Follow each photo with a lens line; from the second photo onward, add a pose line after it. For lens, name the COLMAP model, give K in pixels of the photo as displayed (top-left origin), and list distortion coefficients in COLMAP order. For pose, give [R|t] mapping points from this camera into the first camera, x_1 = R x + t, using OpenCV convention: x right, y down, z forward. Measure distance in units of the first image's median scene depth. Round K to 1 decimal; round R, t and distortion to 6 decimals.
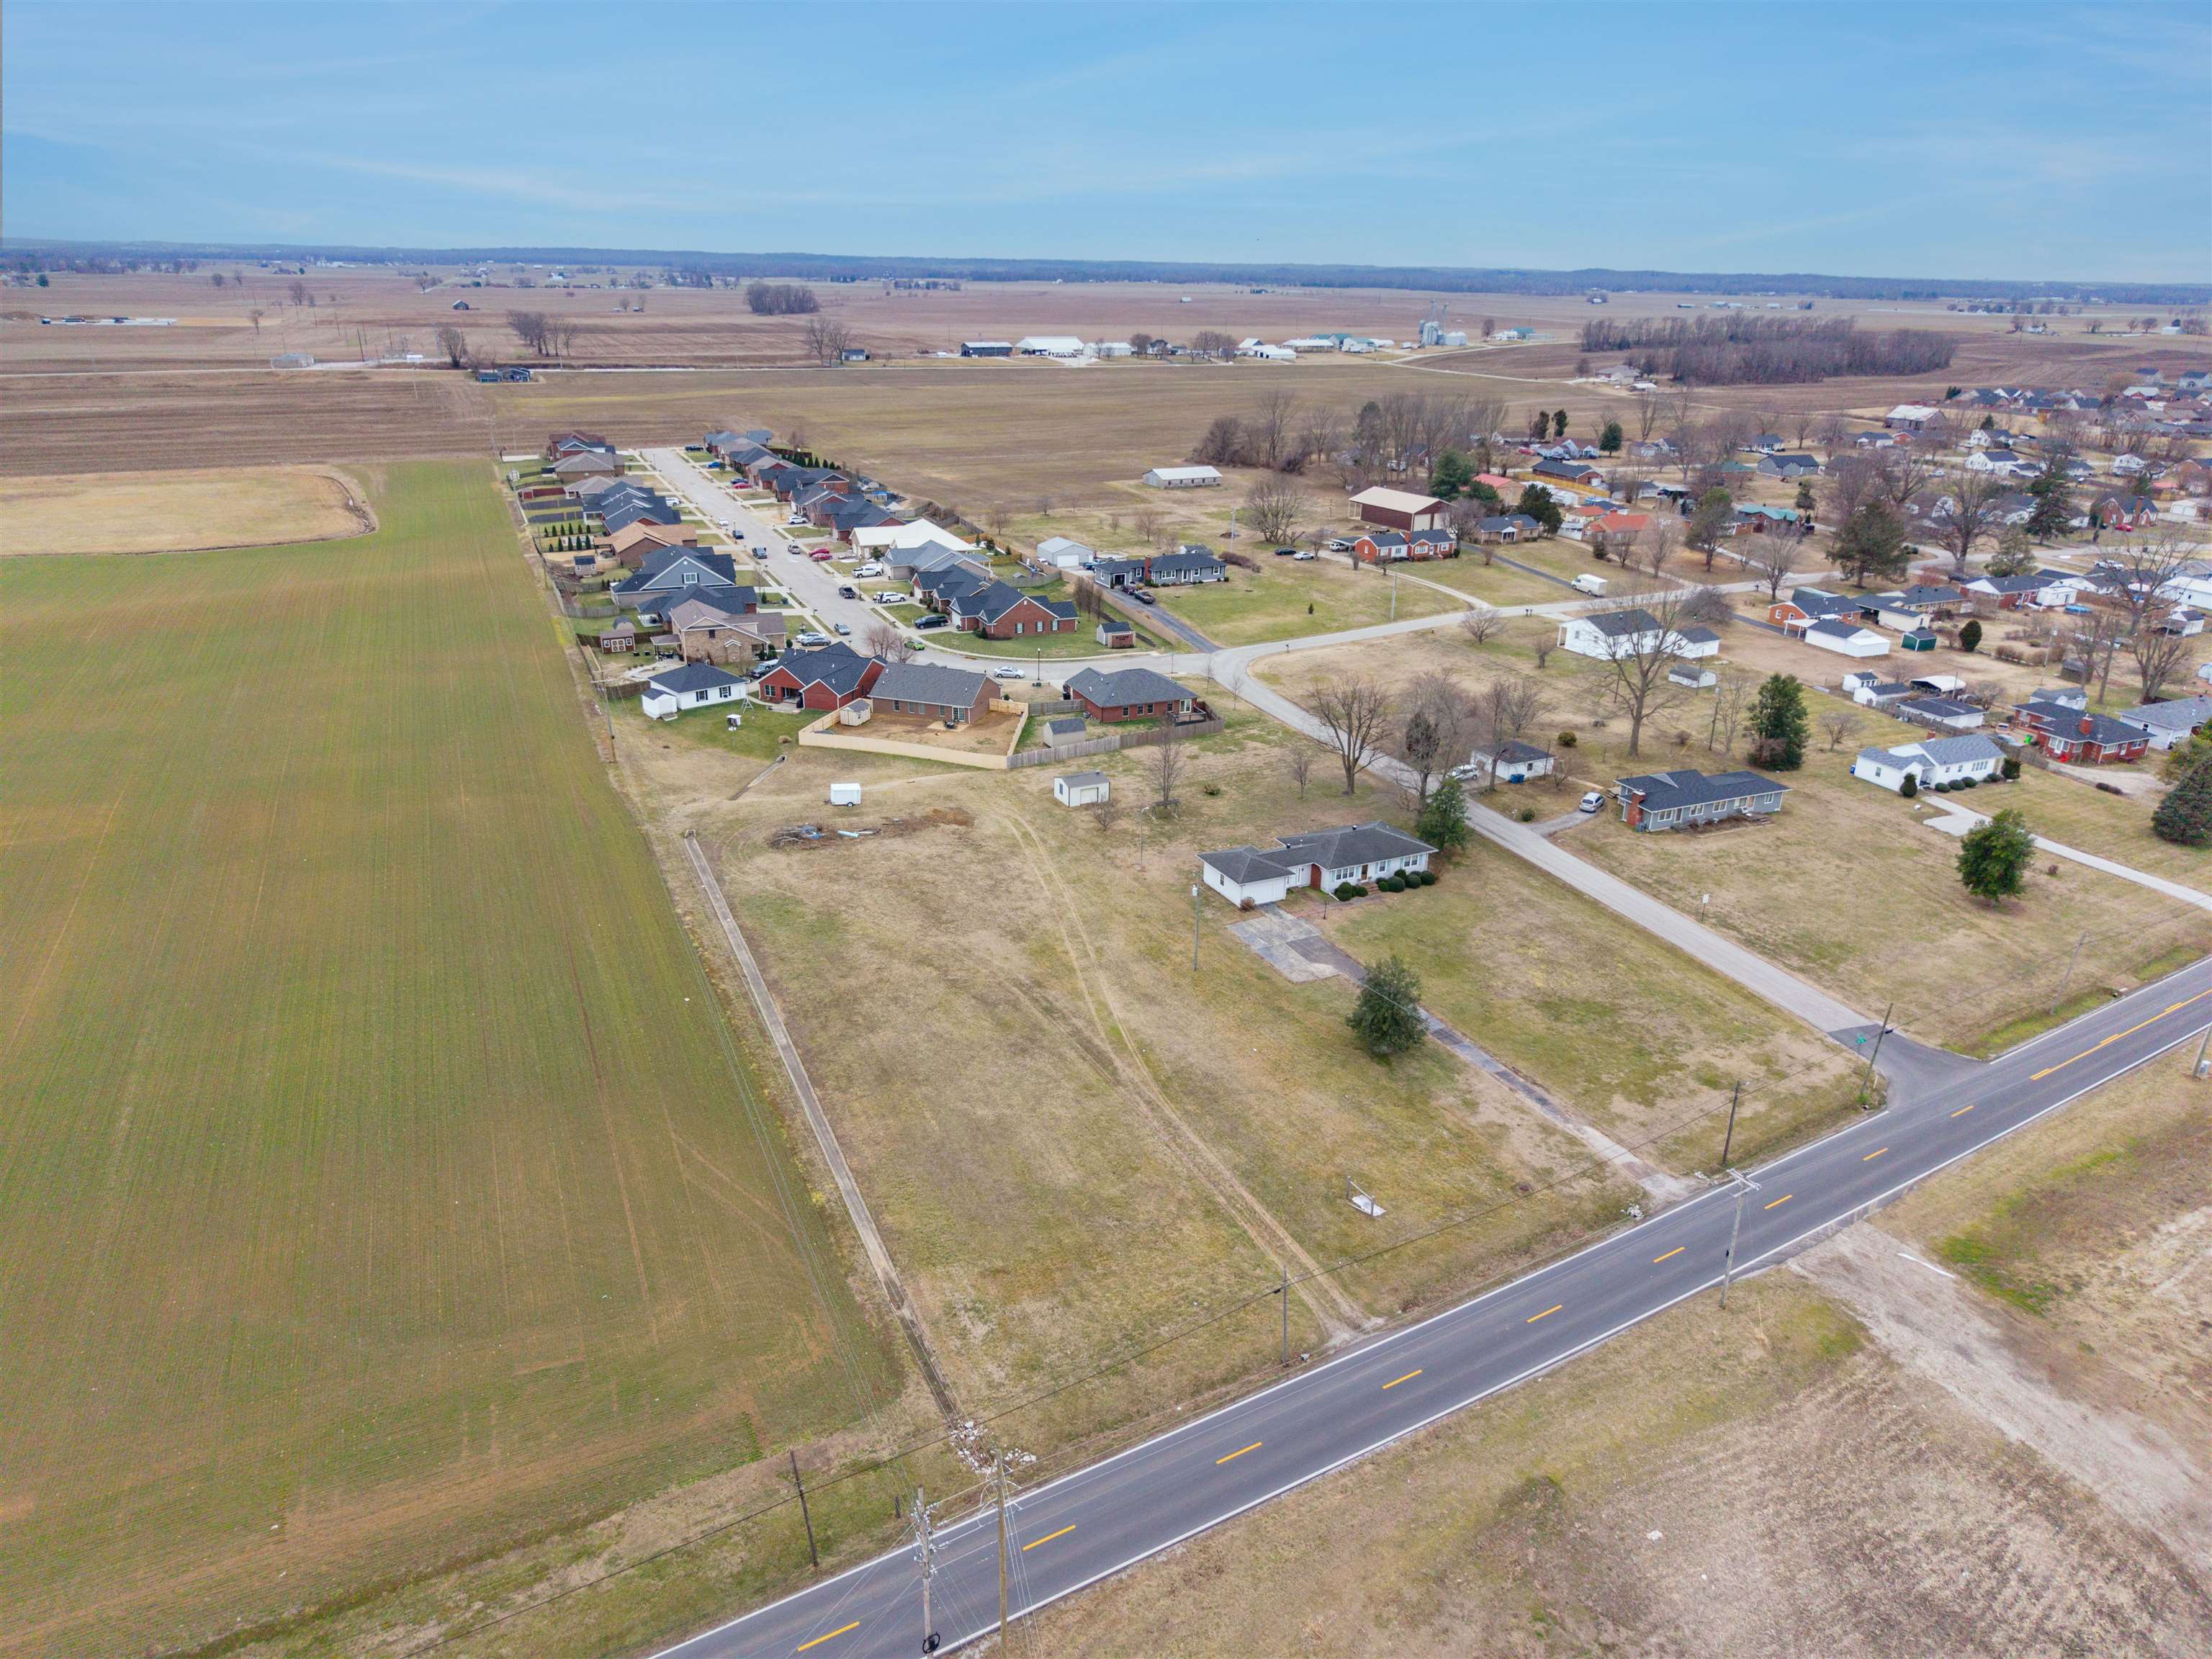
lens RADIAL K [[1481.8, 0, 1108.1], [0, 1481.8, 822.6], [0, 0, 1]] dist [0.025528, -0.022115]
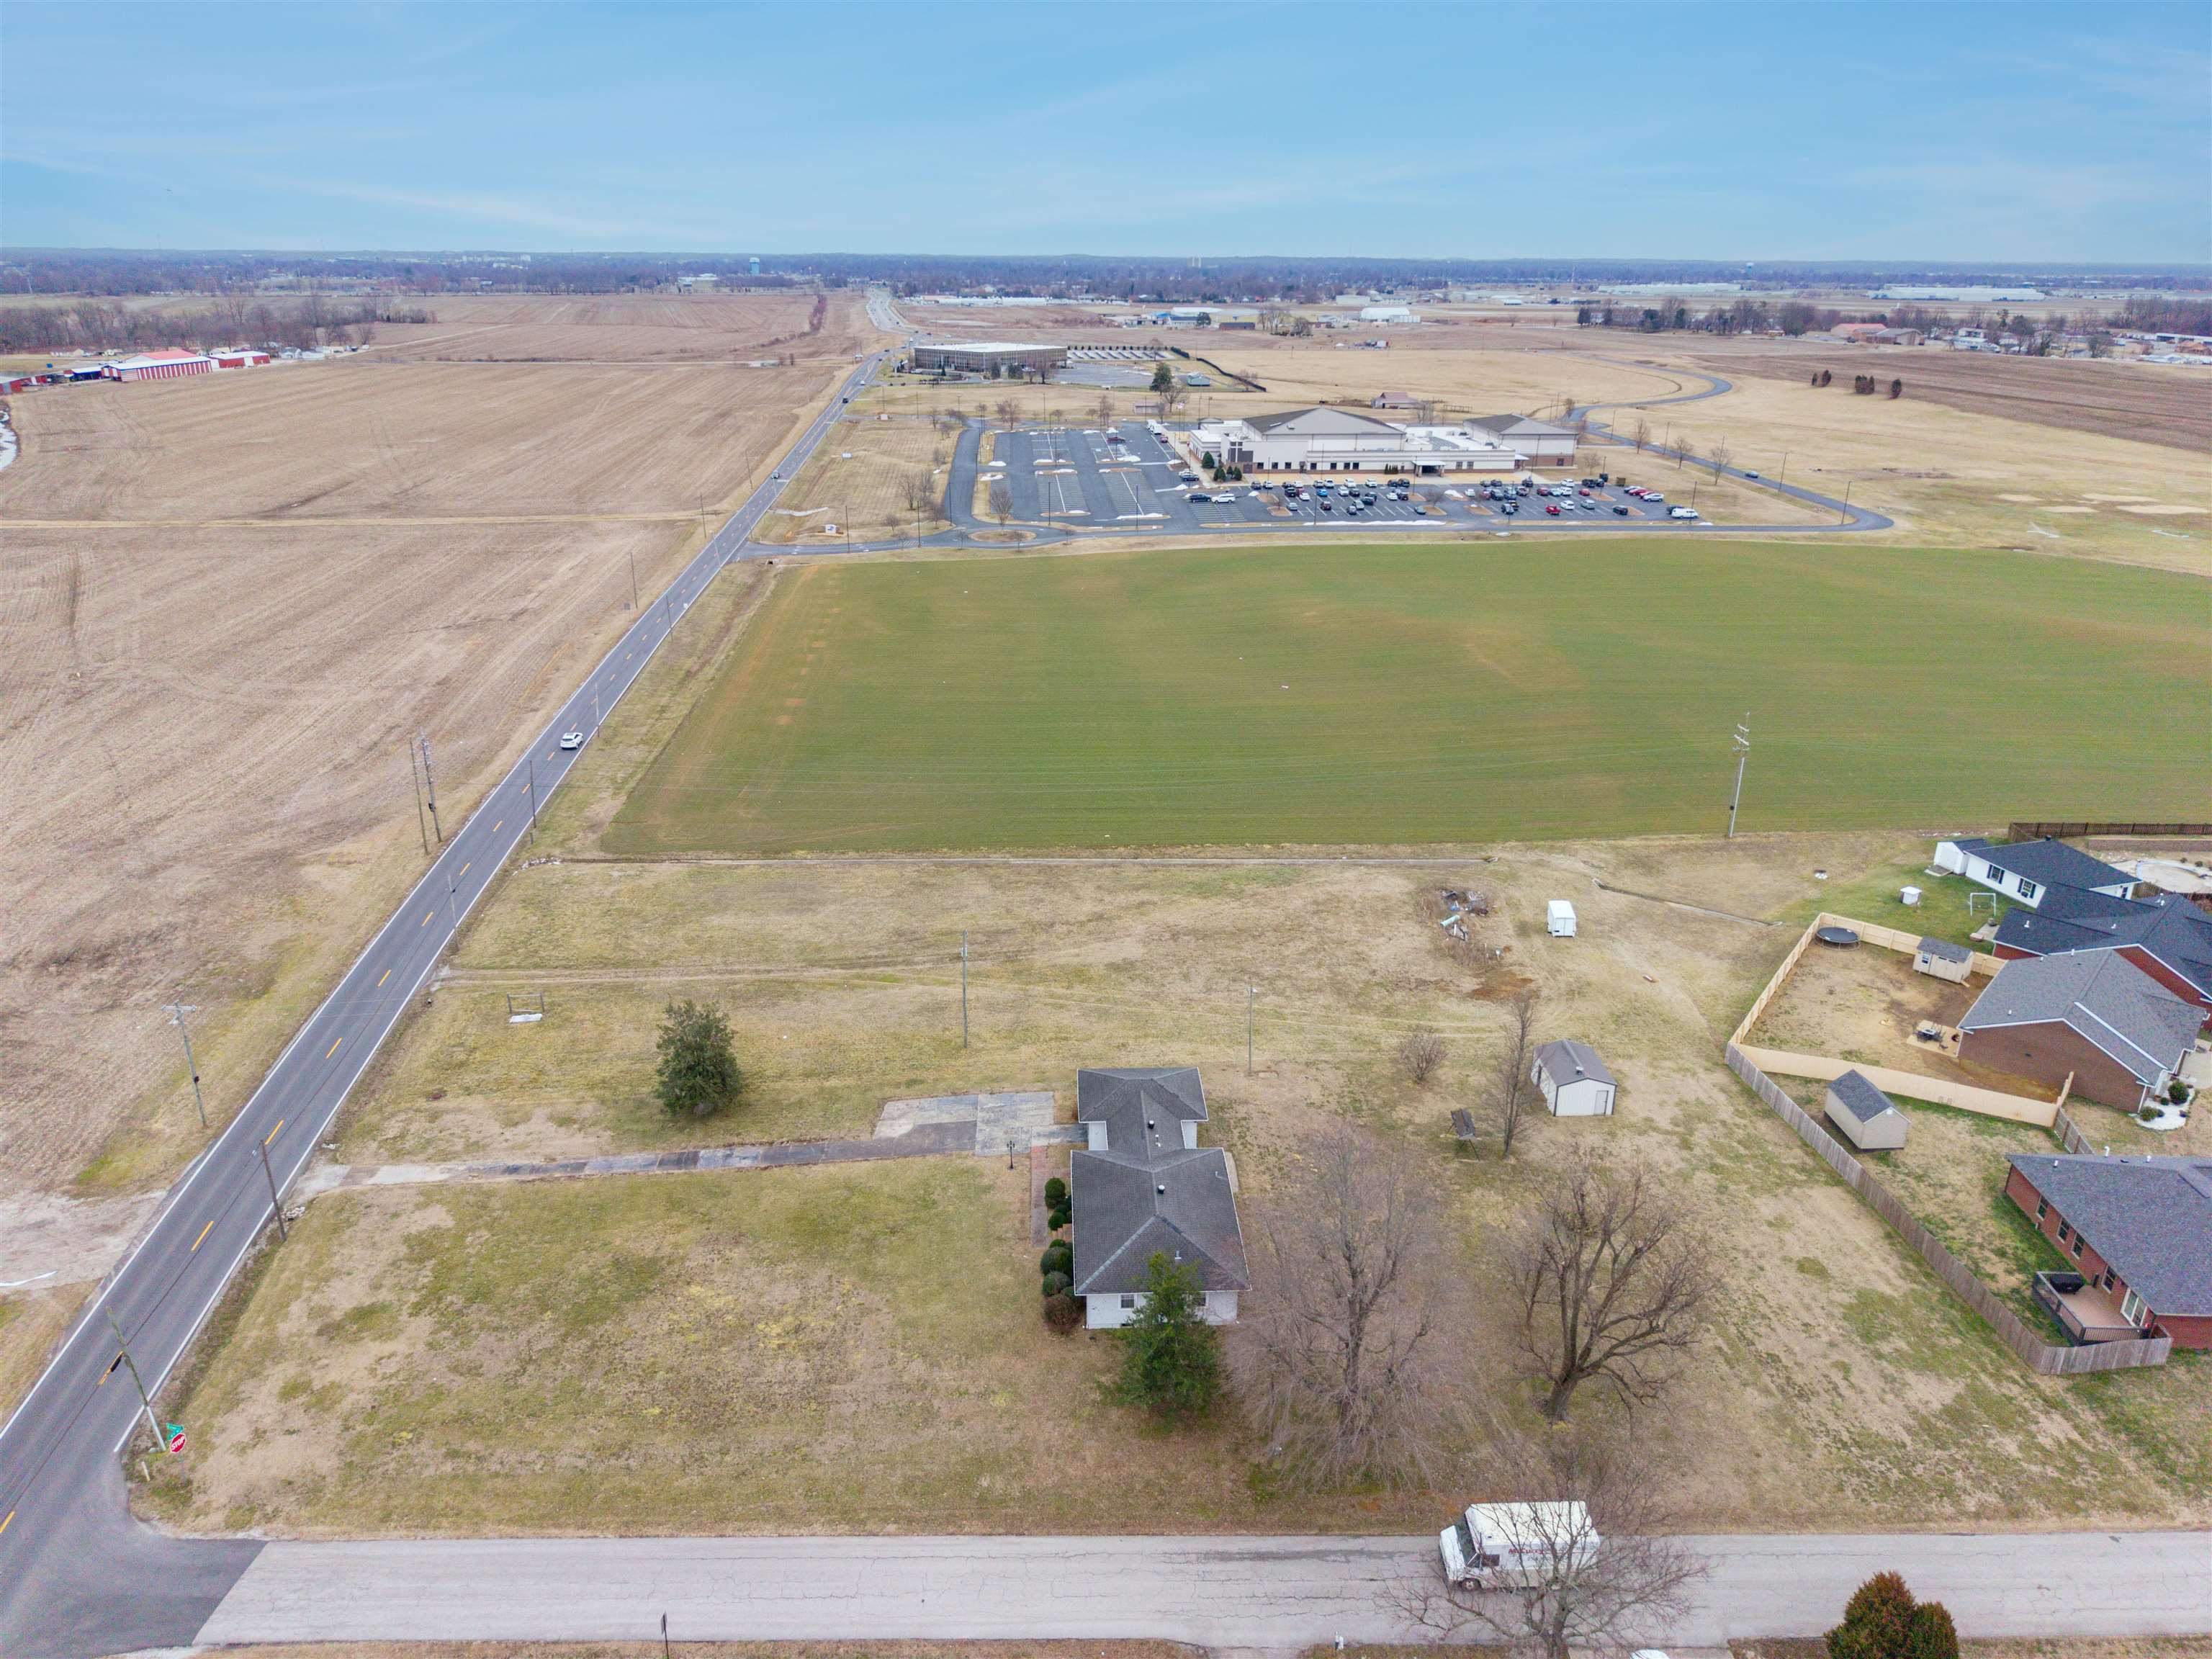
lens RADIAL K [[1481.8, 0, 1108.1], [0, 1481.8, 822.6], [0, 0, 1]] dist [0.025528, -0.022115]
pose [[-0.414645, 0.305897, -0.857028, 0.673952], [-0.335791, 0.823905, 0.456536, -0.397564], [0.845762, 0.477082, -0.238911, 1.143743]]
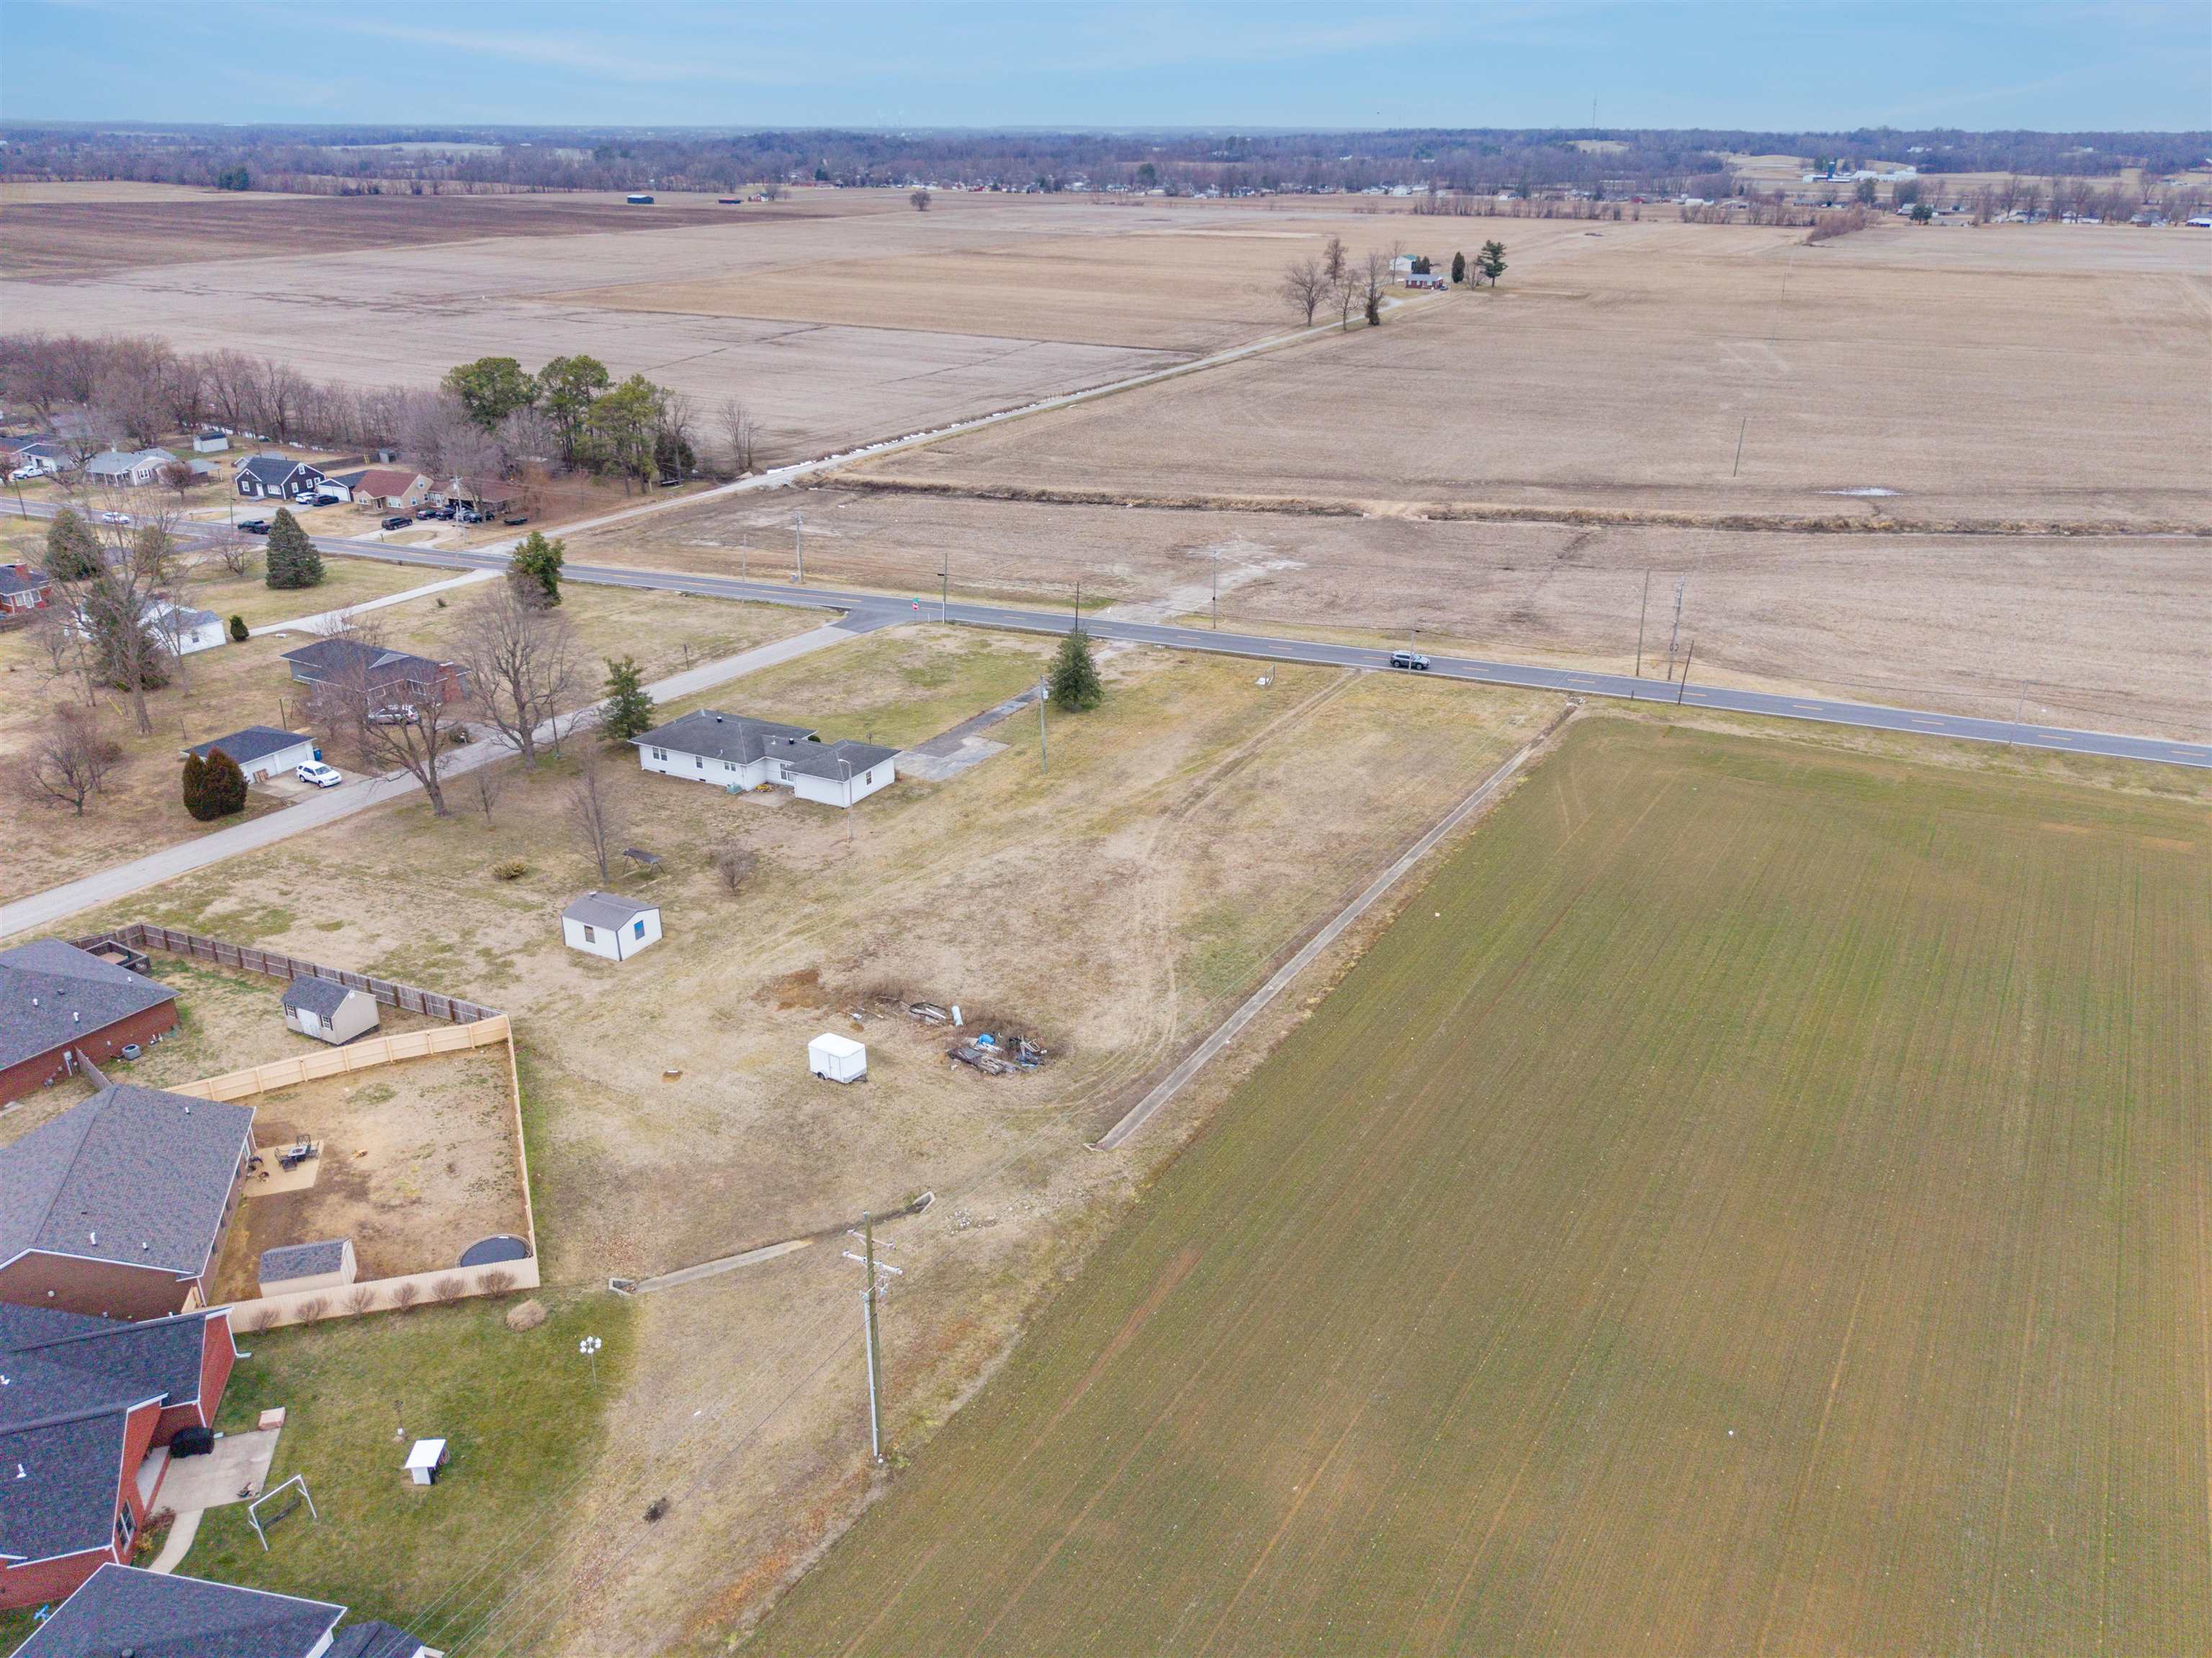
lens RADIAL K [[1574.3, 0, 1212.1], [0, 1574.3, 831.5], [0, 0, 1]] dist [0.041050, -0.045343]
pose [[-0.608710, -0.344602, 0.714648, -0.767029], [0.264730, 0.760910, 0.592397, -0.462198], [-0.747924, 0.549787, -0.371947, 1.269315]]
